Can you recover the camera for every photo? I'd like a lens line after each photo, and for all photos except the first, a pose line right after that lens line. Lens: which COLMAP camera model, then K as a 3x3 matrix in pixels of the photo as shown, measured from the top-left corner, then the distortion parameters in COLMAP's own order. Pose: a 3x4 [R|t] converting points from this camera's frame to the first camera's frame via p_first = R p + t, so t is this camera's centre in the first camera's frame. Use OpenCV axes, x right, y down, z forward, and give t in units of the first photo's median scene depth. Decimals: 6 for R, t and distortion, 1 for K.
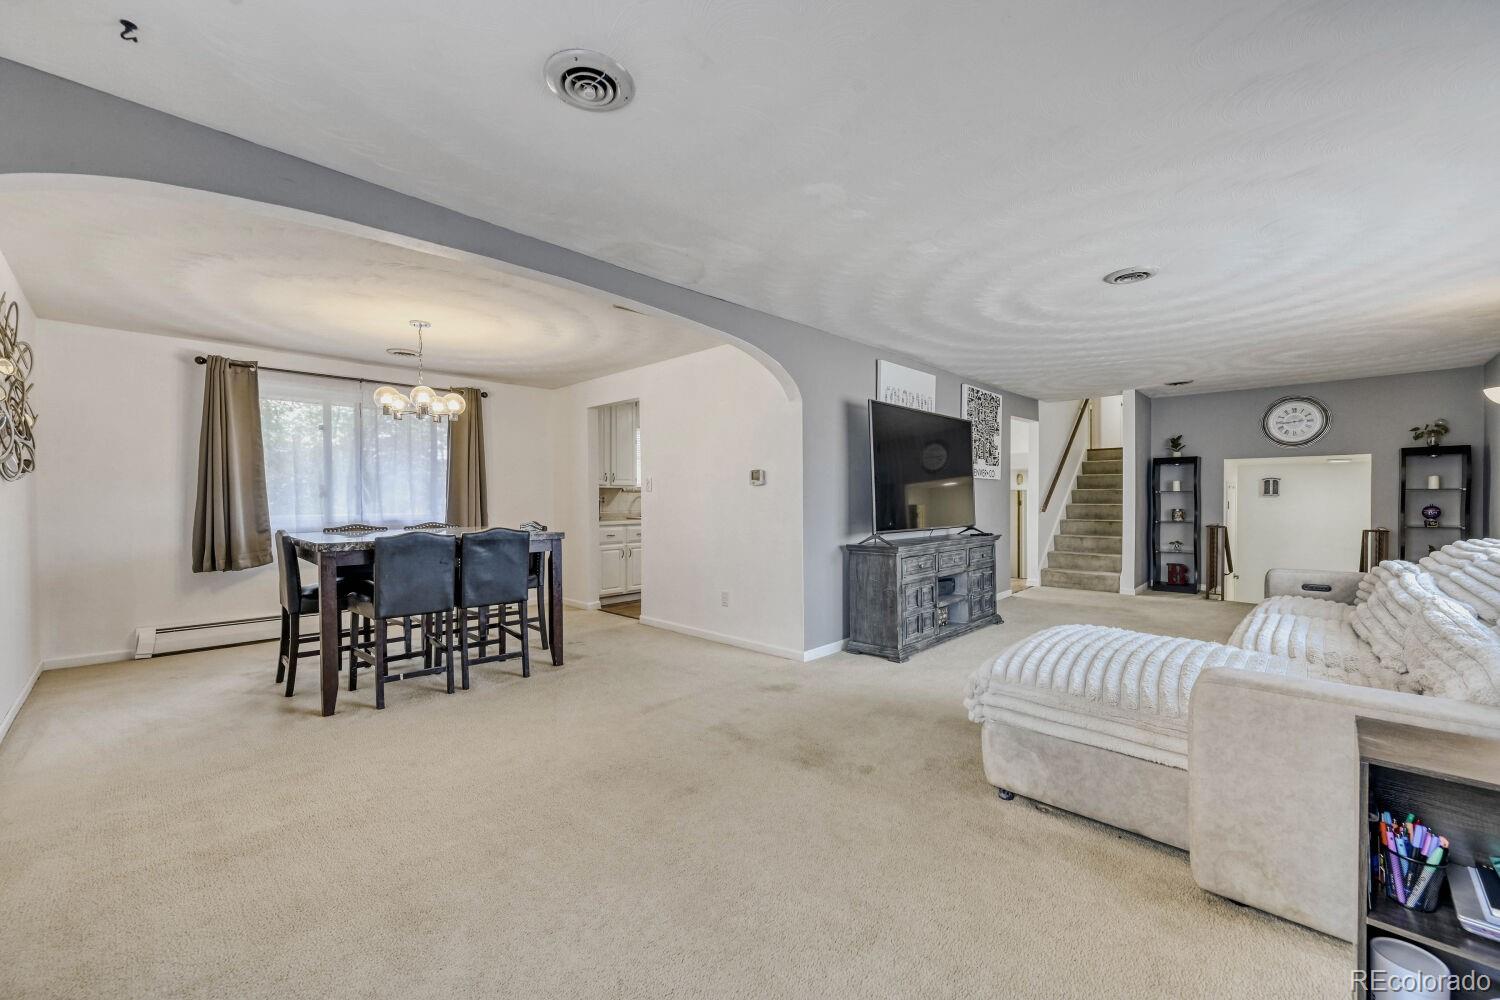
lens RADIAL K [[592.6, 0, 764.5], [0, 592.6, 499.7], [0, 0, 1]] dist [-0.001722, 0.000361]
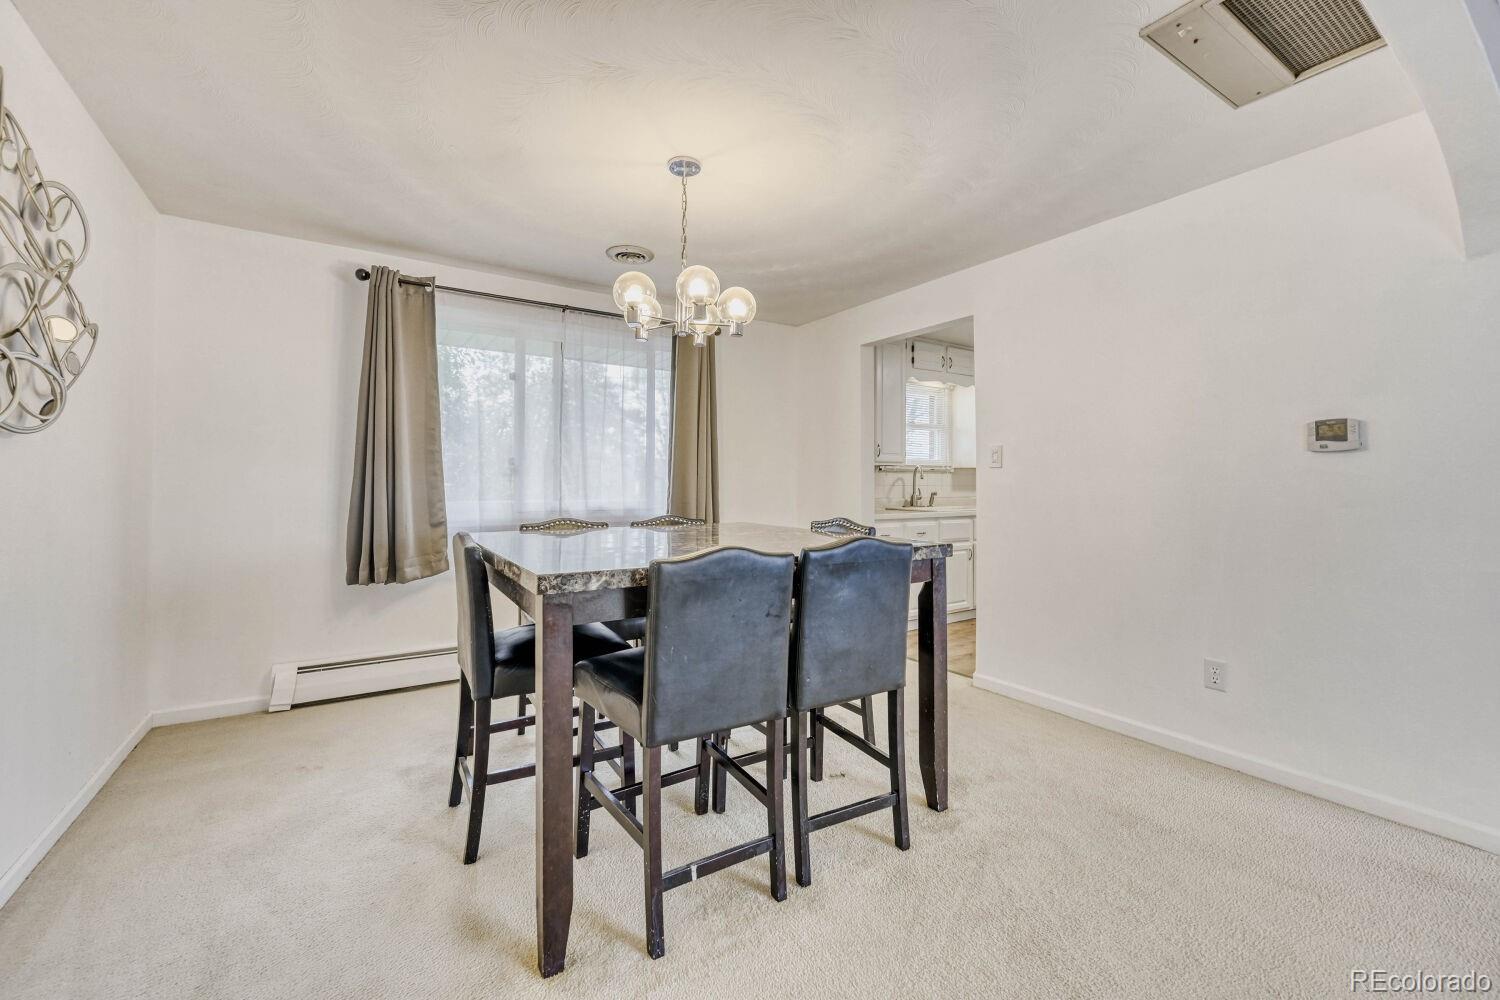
lens RADIAL K [[592.6, 0, 764.7], [0, 592.6, 469.7], [0, 0, 1]] dist [-0.001722, 0.000361]
pose [[0.979014, 0.000366, -0.203794, -0.359635], [-0.006021, 0.999614, -0.027134, 0.005789], [0.203705, 0.027791, 0.978638, 0.433074]]
